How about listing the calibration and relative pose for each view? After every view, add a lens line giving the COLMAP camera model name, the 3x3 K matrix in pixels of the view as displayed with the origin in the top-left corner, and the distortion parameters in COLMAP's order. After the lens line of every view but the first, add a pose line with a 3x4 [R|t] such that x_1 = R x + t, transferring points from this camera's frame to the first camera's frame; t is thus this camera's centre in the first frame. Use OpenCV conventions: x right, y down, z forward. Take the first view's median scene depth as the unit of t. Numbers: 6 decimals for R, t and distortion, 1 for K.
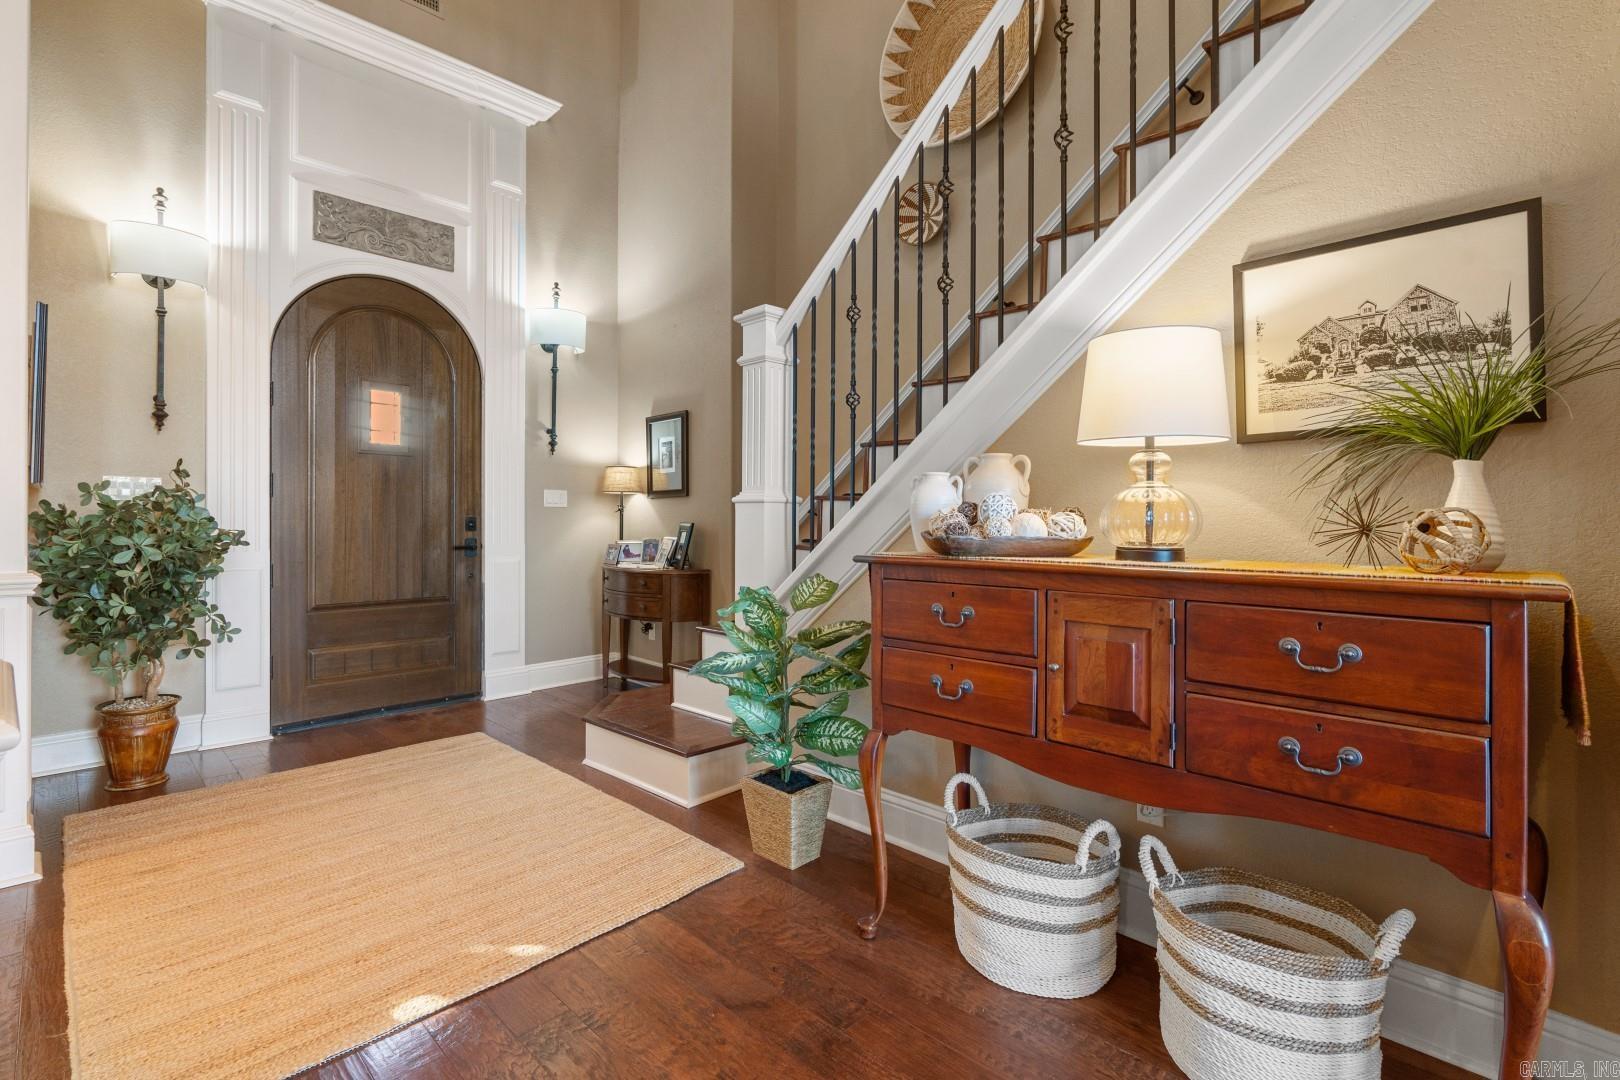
lens RADIAL K [[739.3, 0, 823.5], [0, 739.3, 519.1], [0, 0, 1]] dist [-0.005739, 0.002357]
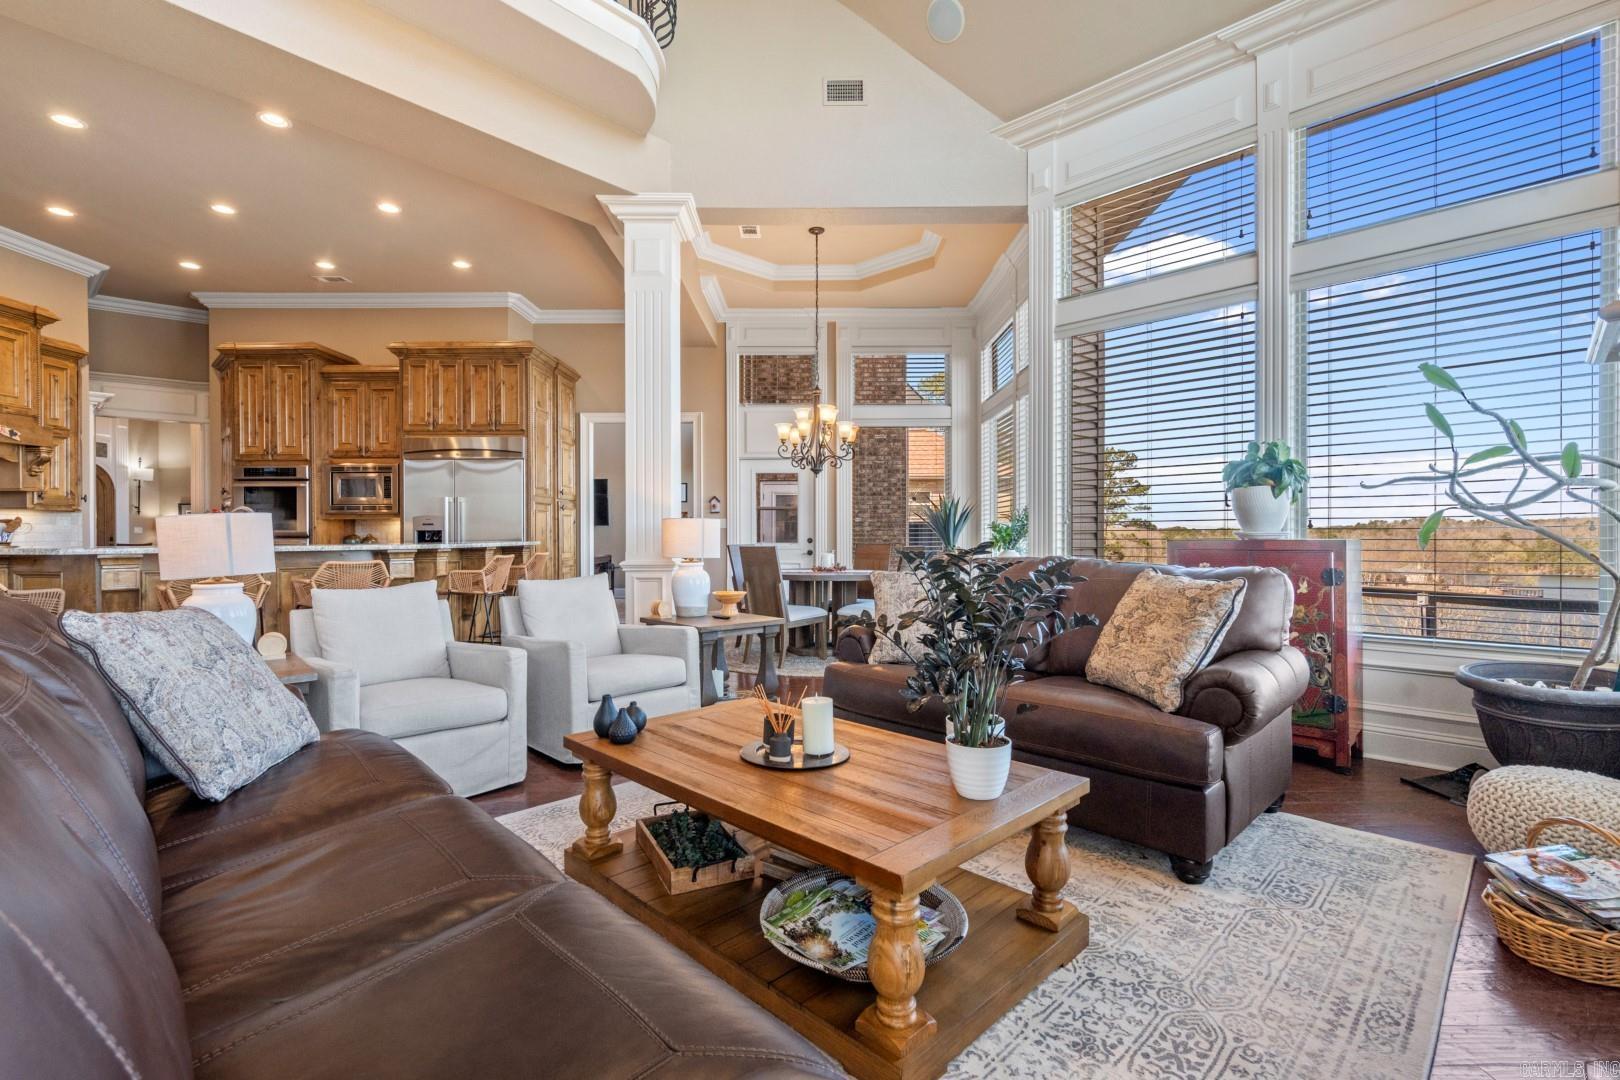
lens RADIAL K [[739.3, 0, 816.7], [0, 739.3, 544.2], [0, 0, 1]] dist [-0.005739, 0.002357]
pose [[0.730924, -0.009611, 0.682392, -0.655832], [0.003071, 0.999937, 0.010794, 0.007880], [-0.682452, -0.005794, 0.730907, -5.001159]]
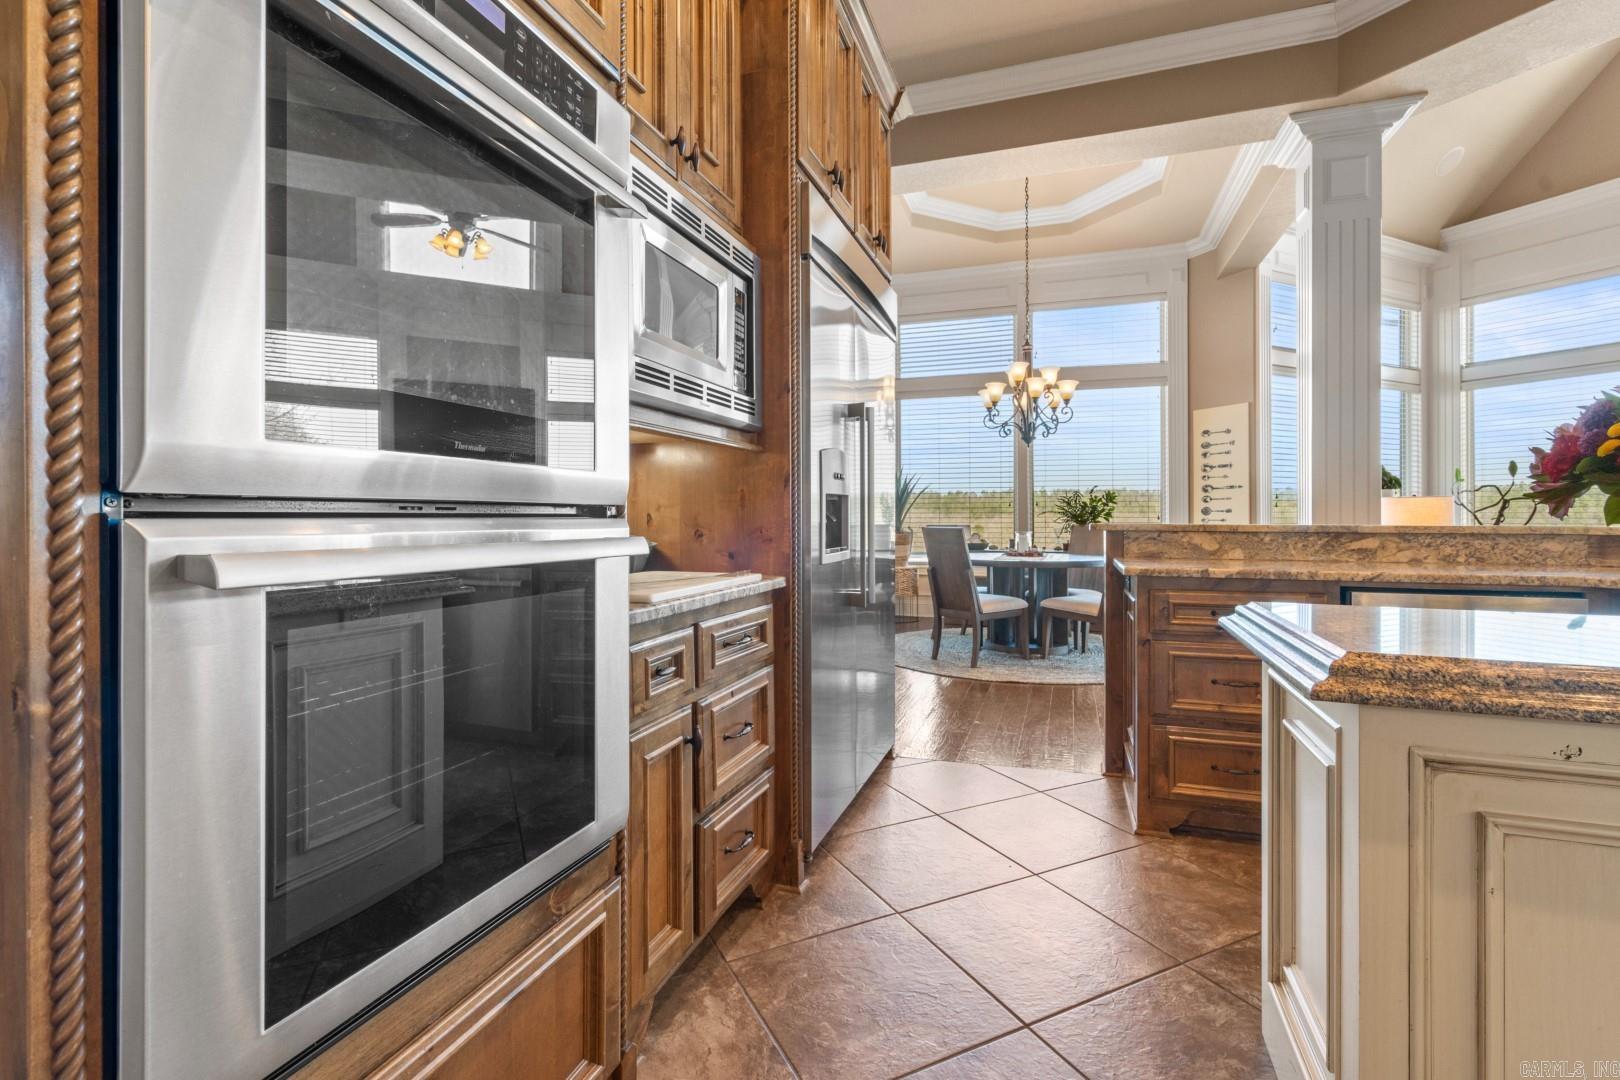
lens RADIAL K [[739.3, 0, 802.6], [0, 739.3, 514.7], [0, 0, 1]] dist [-0.005739, 0.002357]
pose [[-0.399756, 0.001587, 0.916620, -0.671664], [0.000569, 0.999999, -0.001483, 0.006790], [-0.916621, -0.000071, -0.399756, -1.784160]]
